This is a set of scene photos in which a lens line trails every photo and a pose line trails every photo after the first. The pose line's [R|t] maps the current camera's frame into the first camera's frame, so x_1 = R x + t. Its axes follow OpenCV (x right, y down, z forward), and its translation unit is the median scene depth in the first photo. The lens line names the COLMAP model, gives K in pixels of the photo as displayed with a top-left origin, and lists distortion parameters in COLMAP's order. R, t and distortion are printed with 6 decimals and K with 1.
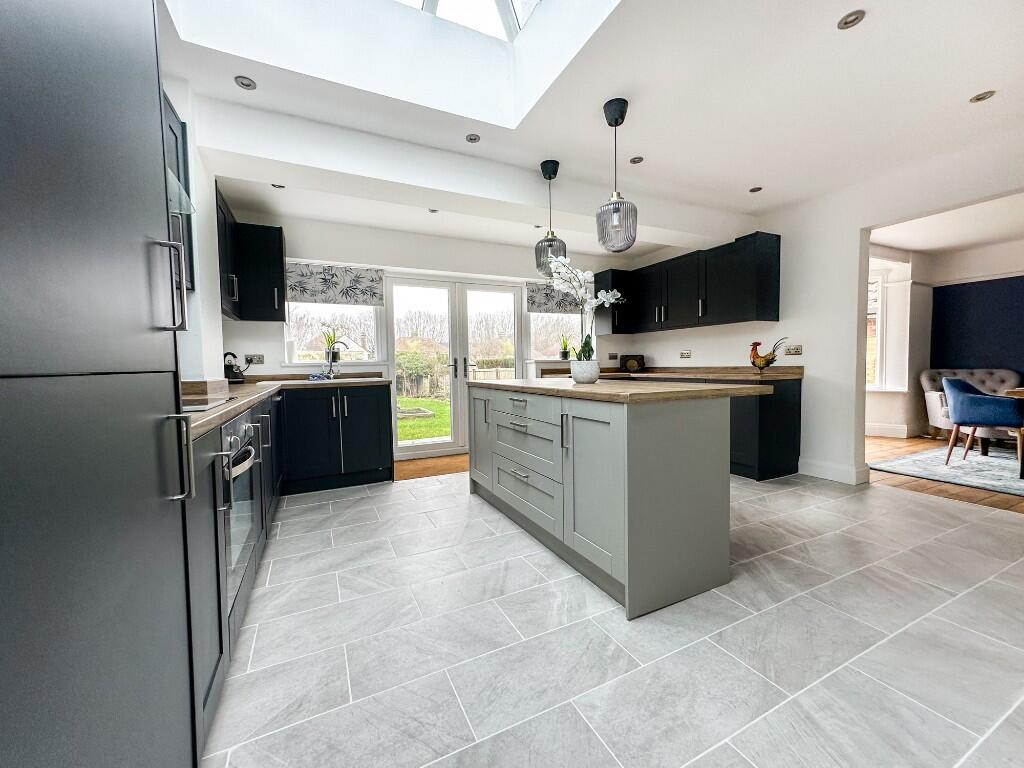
lens RADIAL K [[411.1, 0, 505.5], [0, 411.1, 387.6], [0, 0, 1]] dist [-0.003102, 0.001194]
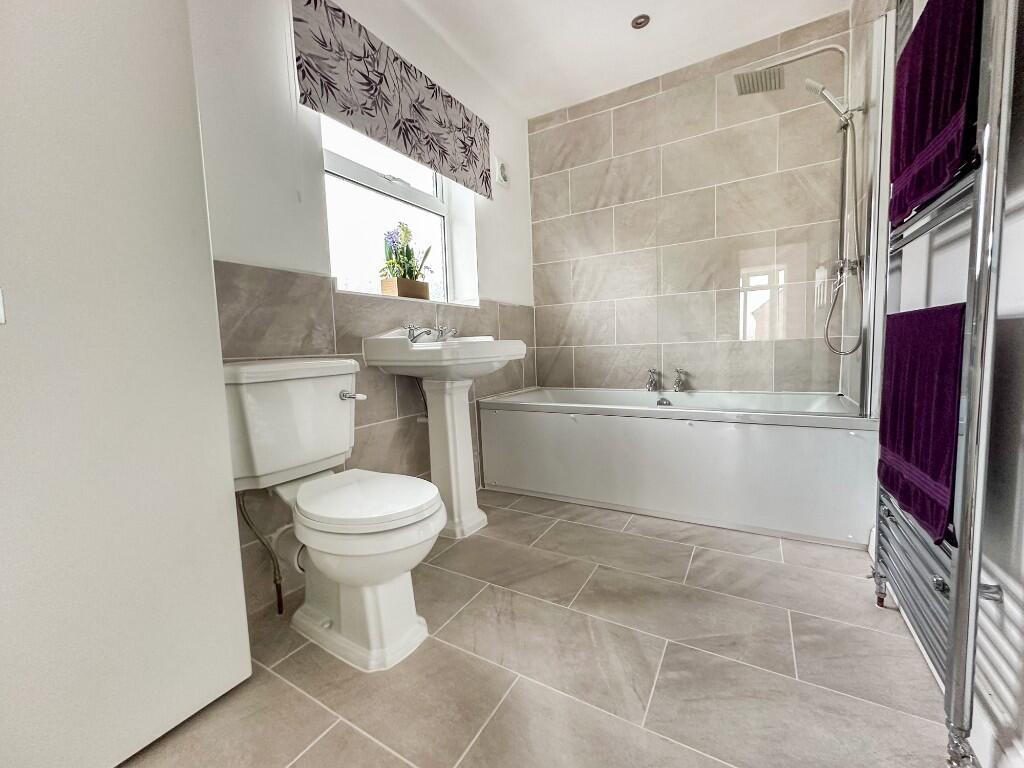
lens RADIAL K [[411.1, 0, 512.2], [0, 411.1, 383.1], [0, 0, 1]] dist [-0.003102, 0.001194]
pose [[0.829203, -0.063752, 0.555300, 0.004686], [0.048089, 0.997927, 0.042760, -0.009633], [-0.556876, -0.008753, 0.830550, 1.079695]]
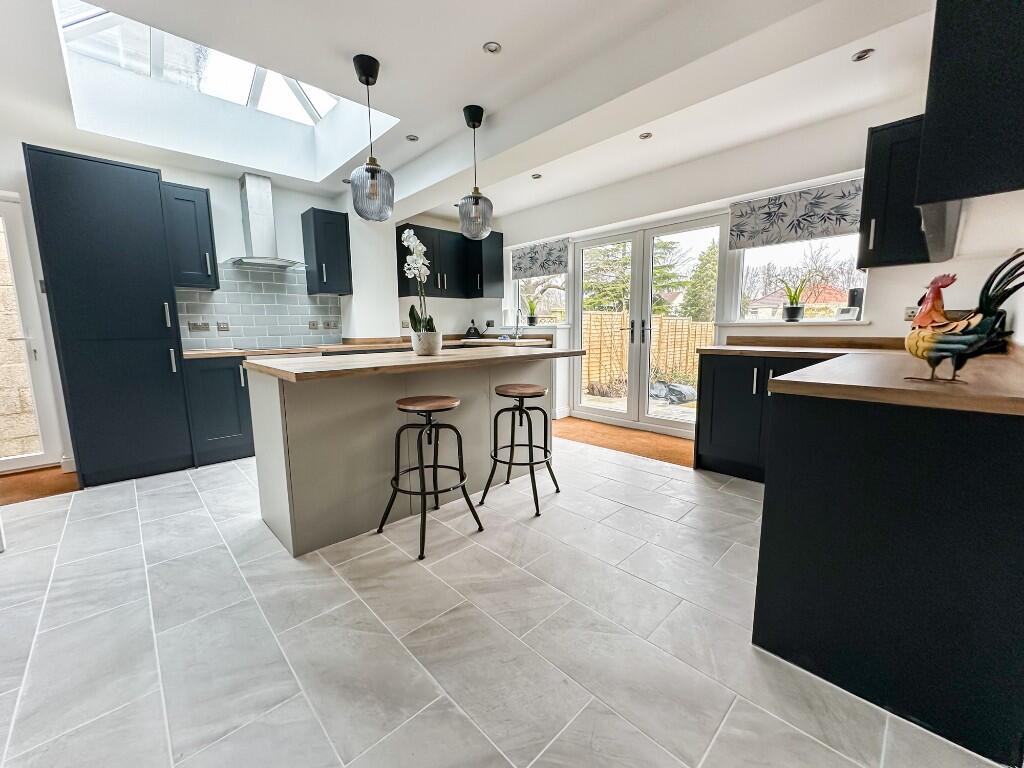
lens RADIAL K [[411.1, 0, 504.5], [0, 411.1, 381.3], [0, 0, 1]] dist [-0.003102, 0.001194]
pose [[0.305104, 0.136699, -0.942457, 0.940896], [-0.041371, 0.990612, 0.130290, -0.068252], [0.951420, -0.000761, 0.307895, 0.692133]]
